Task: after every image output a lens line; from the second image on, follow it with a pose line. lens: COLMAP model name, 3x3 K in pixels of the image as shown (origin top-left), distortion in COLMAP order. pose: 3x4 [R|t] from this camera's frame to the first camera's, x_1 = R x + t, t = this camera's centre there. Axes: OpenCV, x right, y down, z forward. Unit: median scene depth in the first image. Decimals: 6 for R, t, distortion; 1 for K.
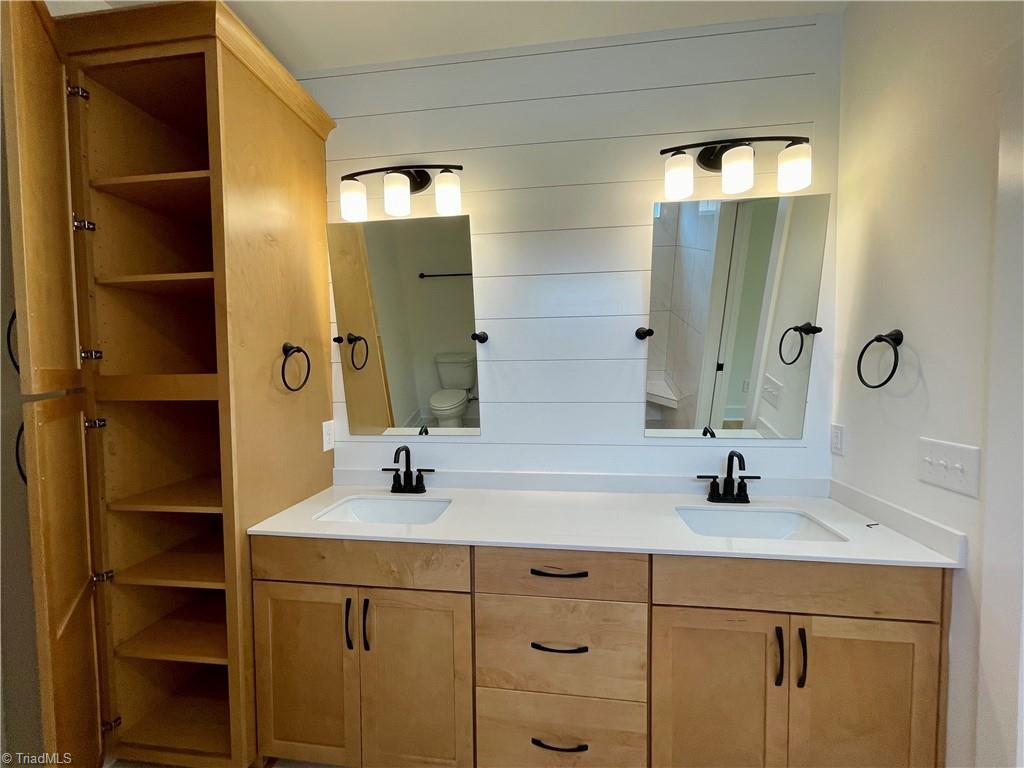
lens RADIAL K [[419.0, 0, 512.5], [0, 419.0, 388.6], [0, 0, 1]] dist [-0.001312, 0.002184]
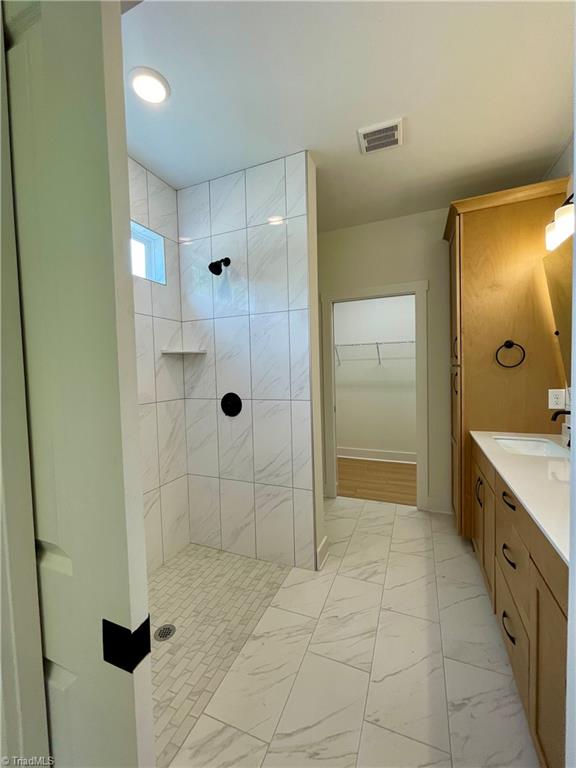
lens RADIAL K [[314.3, 0, 288.1], [0, 314.3, 382.4], [0, 0, 1]] dist [-0.001312, 0.002184]
pose [[-0.264625, 0.055461, -0.962755, 0.894123], [-0.008879, 0.998162, 0.059941, -0.003881], [0.964311, 0.024410, -0.263646, 0.392601]]
